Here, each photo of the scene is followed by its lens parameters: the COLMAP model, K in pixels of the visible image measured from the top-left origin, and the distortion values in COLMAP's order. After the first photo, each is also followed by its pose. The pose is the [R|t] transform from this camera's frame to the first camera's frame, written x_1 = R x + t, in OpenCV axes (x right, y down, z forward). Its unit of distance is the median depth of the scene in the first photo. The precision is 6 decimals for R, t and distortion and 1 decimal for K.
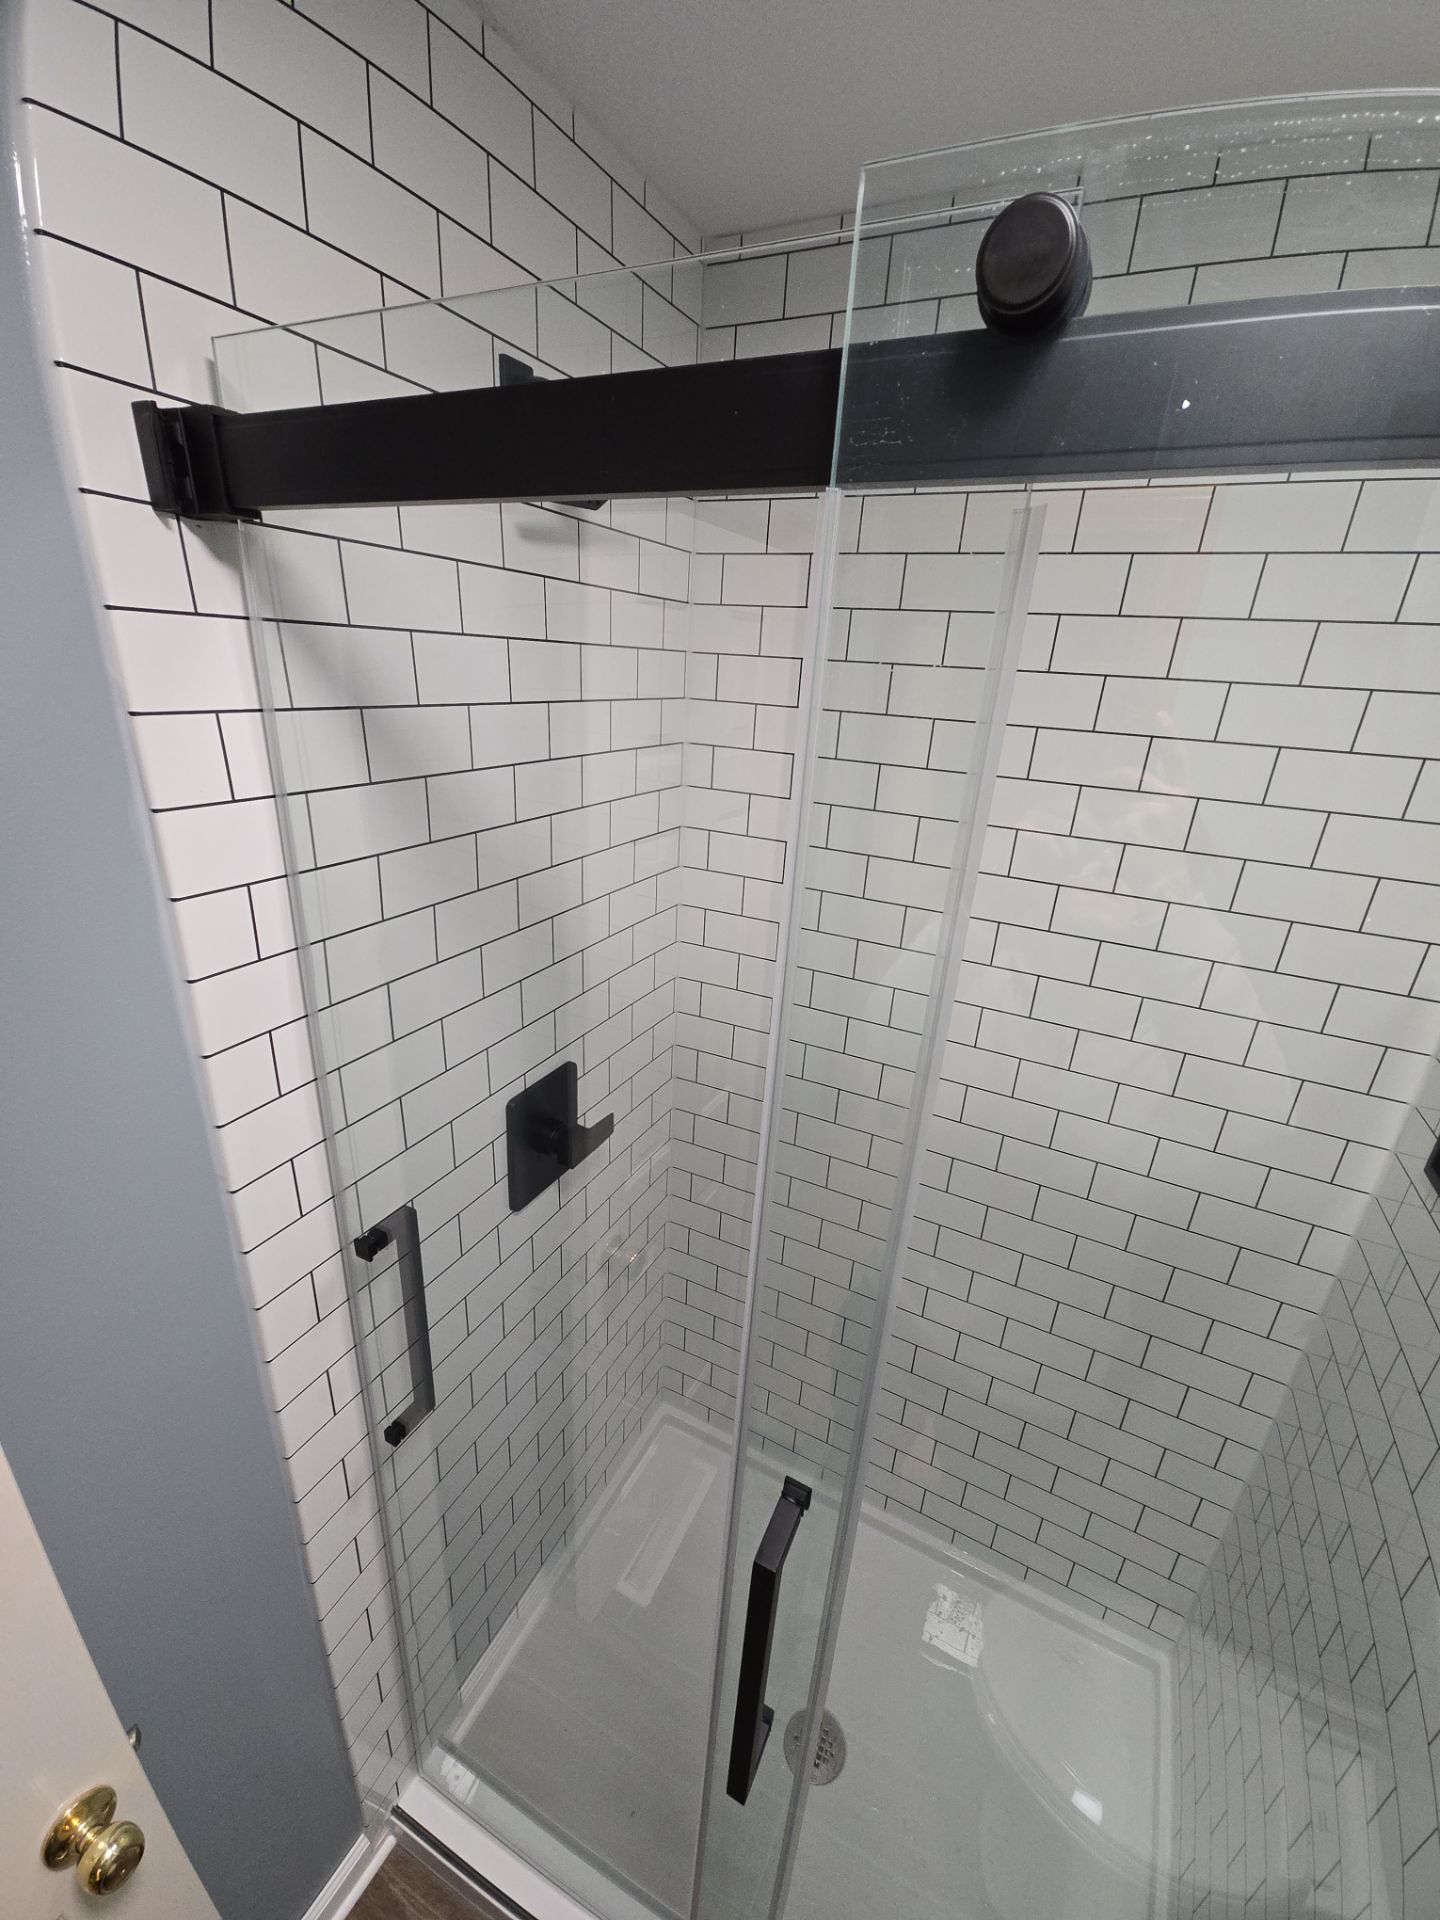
lens RADIAL K [[776.3, 0, 721.2], [0, 776.3, 956.2], [0, 0, 1]] dist [0.009453, -0.005172]
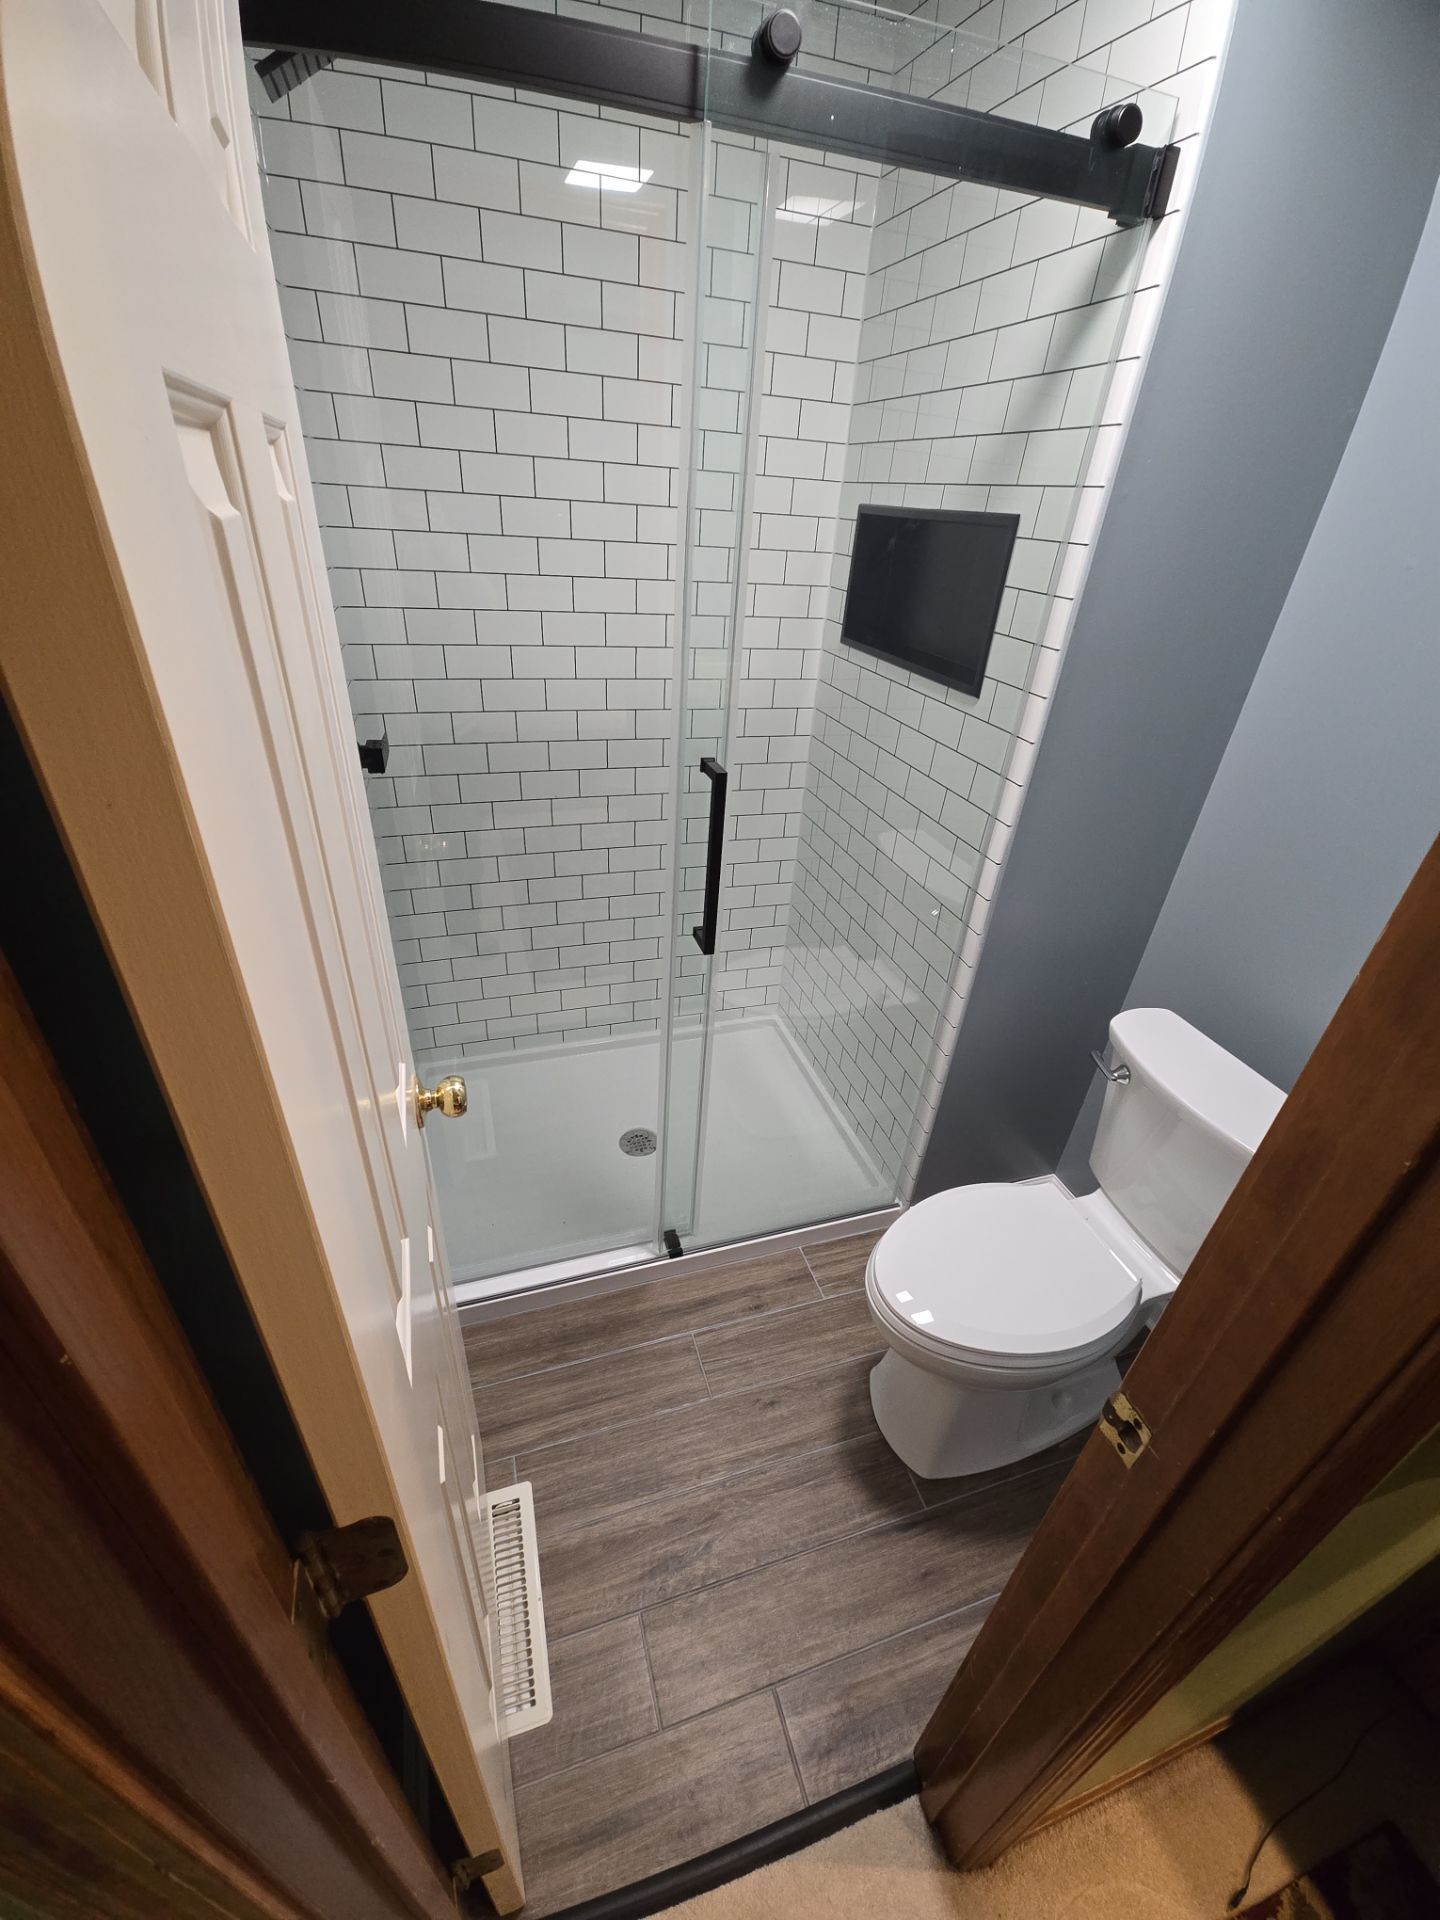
lens RADIAL K [[776.3, 0, 719.4], [0, 776.3, 960.7], [0, 0, 1]] dist [0.009453, -0.005172]
pose [[0.725802, -0.371792, 0.578776, -0.631760], [0.231962, 0.924362, 0.302901, 0.298061], [-0.647615, -0.085593, 0.757145, -0.297942]]
